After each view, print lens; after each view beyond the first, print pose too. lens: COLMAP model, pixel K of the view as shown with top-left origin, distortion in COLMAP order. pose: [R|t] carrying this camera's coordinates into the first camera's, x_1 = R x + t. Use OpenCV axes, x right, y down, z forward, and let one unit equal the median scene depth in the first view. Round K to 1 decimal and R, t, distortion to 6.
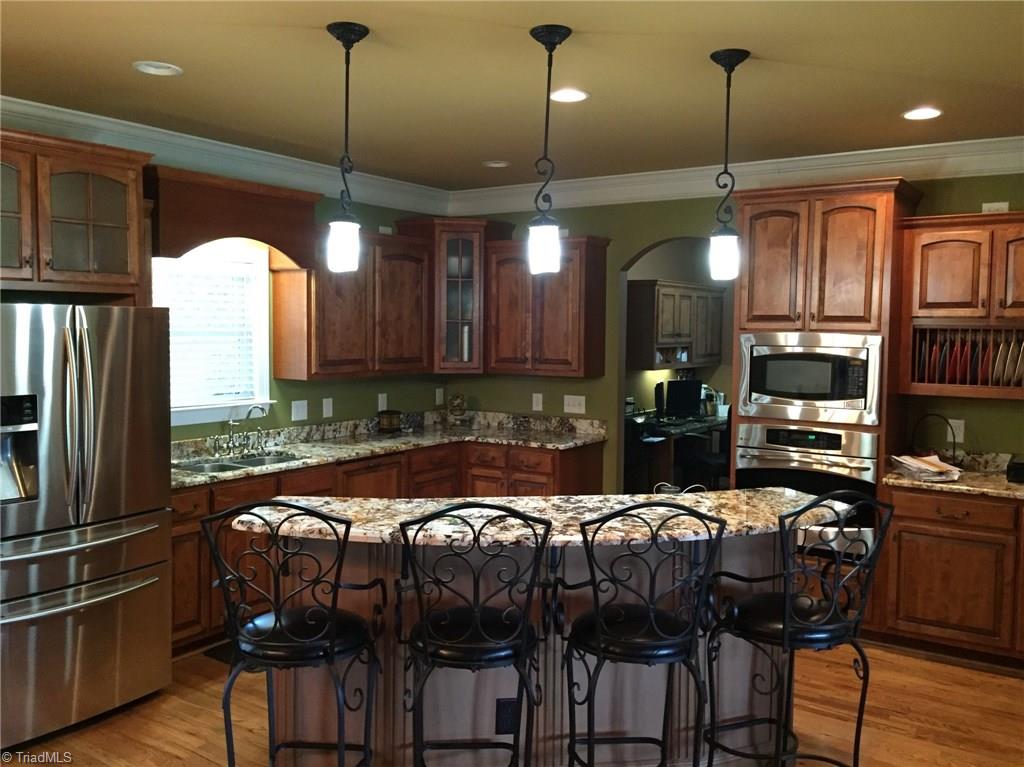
lens RADIAL K [[879.6, 0, 512.0], [0, 879.6, 383.5], [0, 0, 1]] dist [0.011579, -0.001684]
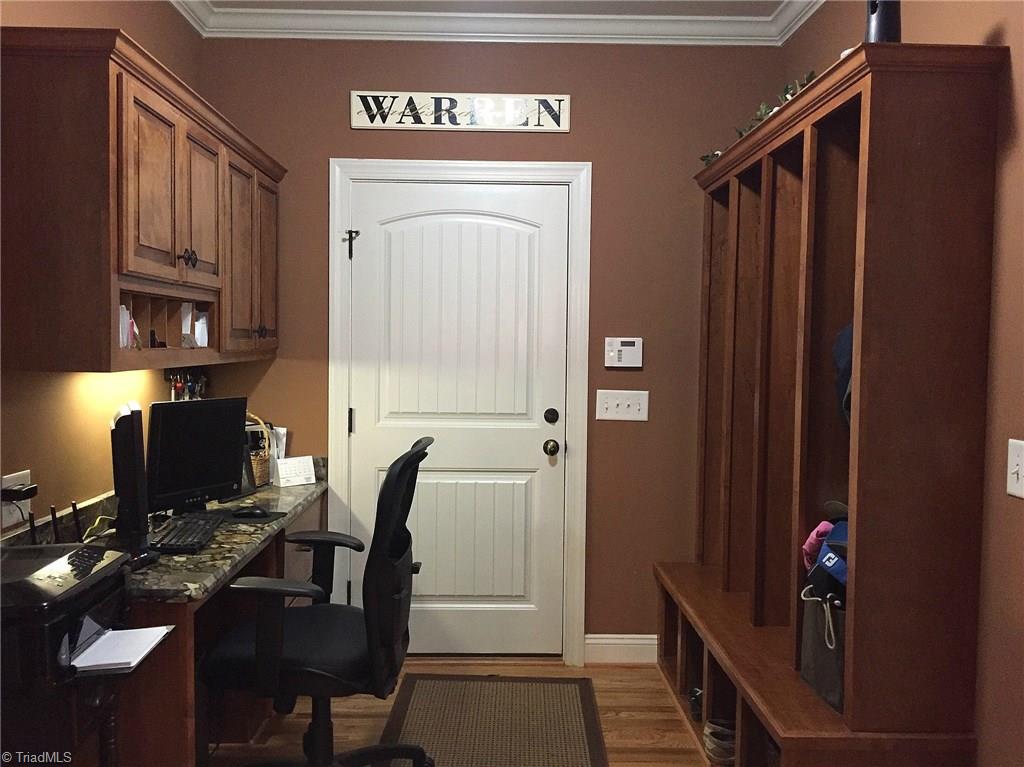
lens RADIAL K [[879.6, 0, 512.0], [0, 879.6, 383.5], [0, 0, 1]] dist [0.011579, -0.001684]
pose [[0.814062, -0.024064, 0.580280, 0.097698], [0.030530, 0.999533, -0.001380, -0.006628], [-0.579976, 0.018839, 0.814416, 0.665648]]
